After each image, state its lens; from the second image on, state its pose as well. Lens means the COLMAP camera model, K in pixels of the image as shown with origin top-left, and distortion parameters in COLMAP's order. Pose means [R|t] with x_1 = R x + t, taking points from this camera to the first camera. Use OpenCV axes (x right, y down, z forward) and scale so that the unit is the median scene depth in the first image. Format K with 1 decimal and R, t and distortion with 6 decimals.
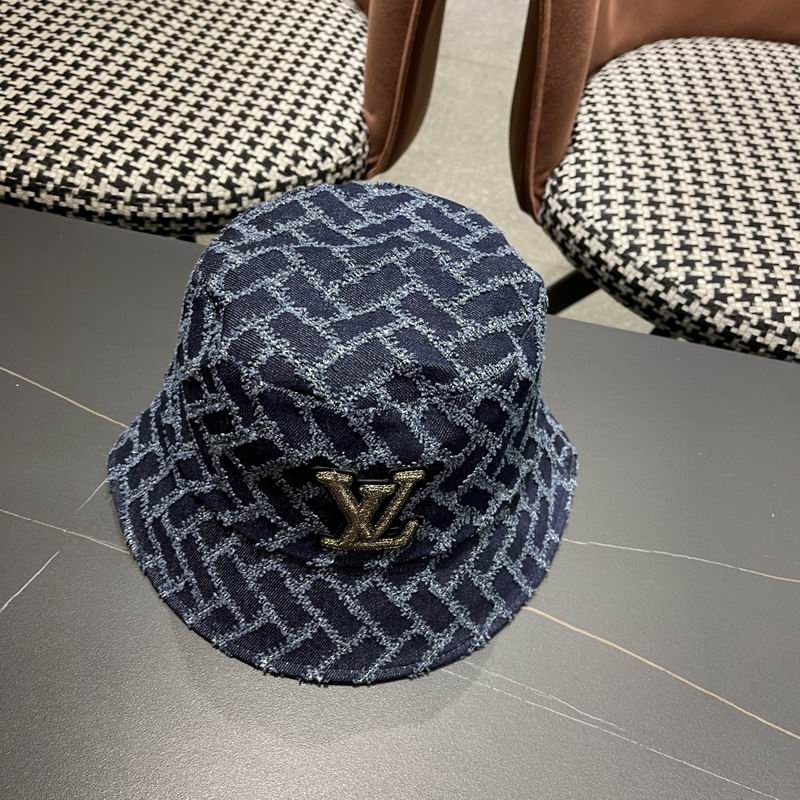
lens RADIAL K [[838.5, 0, 398.3], [0, 838.5, 406.2], [0, 0, 1]] dist [0.006574, 0.026857]
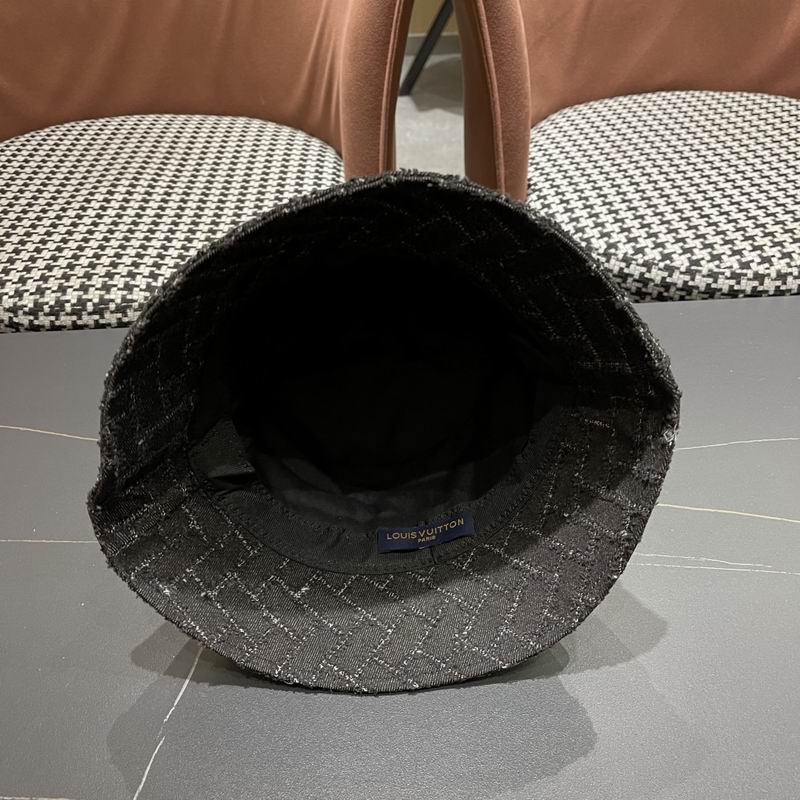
lens RADIAL K [[838.5, 0, 398.3], [0, 838.5, 406.2], [0, 0, 1]] dist [0.006574, 0.026857]
pose [[0.964260, -0.238469, 0.115478, -0.203437], [0.256273, 0.950087, -0.177928, 0.162989], [-0.067284, 0.201163, 0.977244, -0.099407]]
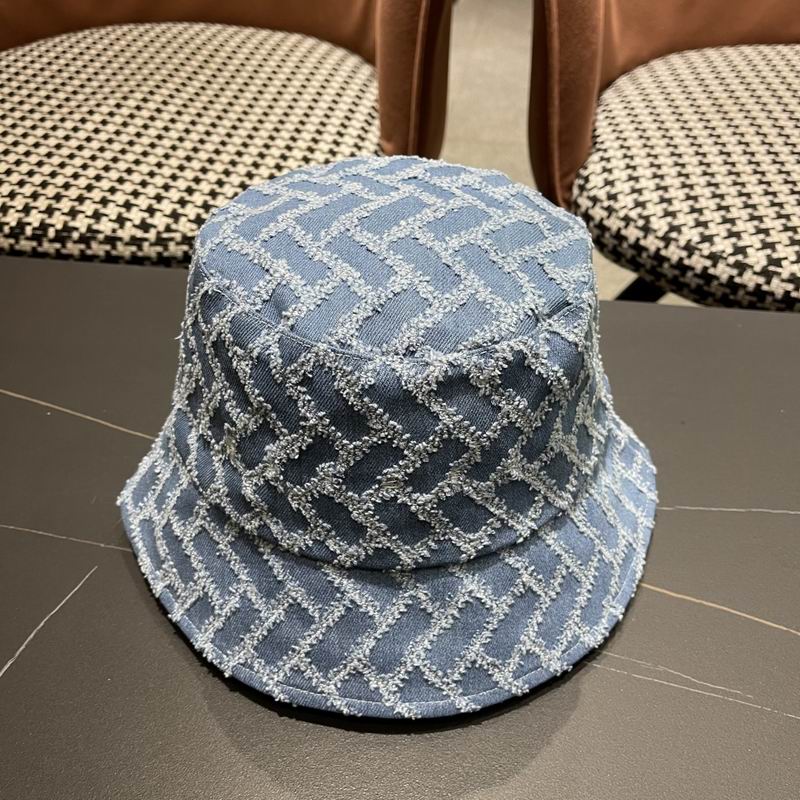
lens RADIAL K [[839.3, 0, 405.0], [0, 839.3, 408.3], [0, 0, 1]] dist [0.008682, 0.012460]
pose [[0.993624, -0.107751, -0.033190, -0.015286], [0.102193, 0.985063, -0.138589, 0.116429], [0.047627, 0.134314, 0.989794, 0.060376]]
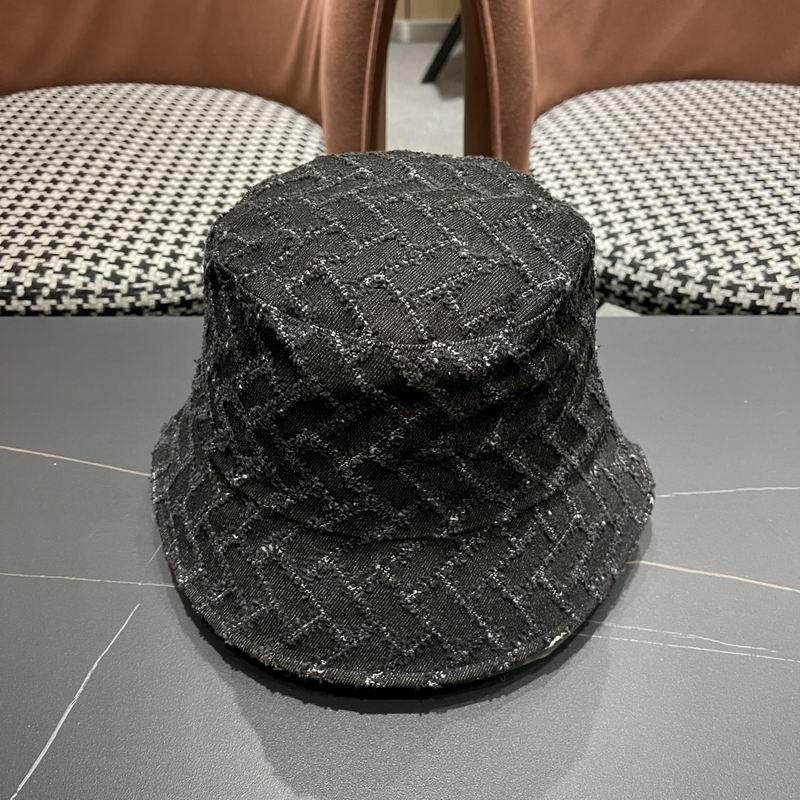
lens RADIAL K [[838.5, 0, 398.3], [0, 838.5, 406.2], [0, 0, 1]] dist [0.006574, 0.026857]
pose [[0.977812, -0.191080, 0.085859, -0.114453], [0.203739, 0.962773, -0.177648, 0.131125], [-0.048718, 0.191199, 0.980342, 0.025862]]
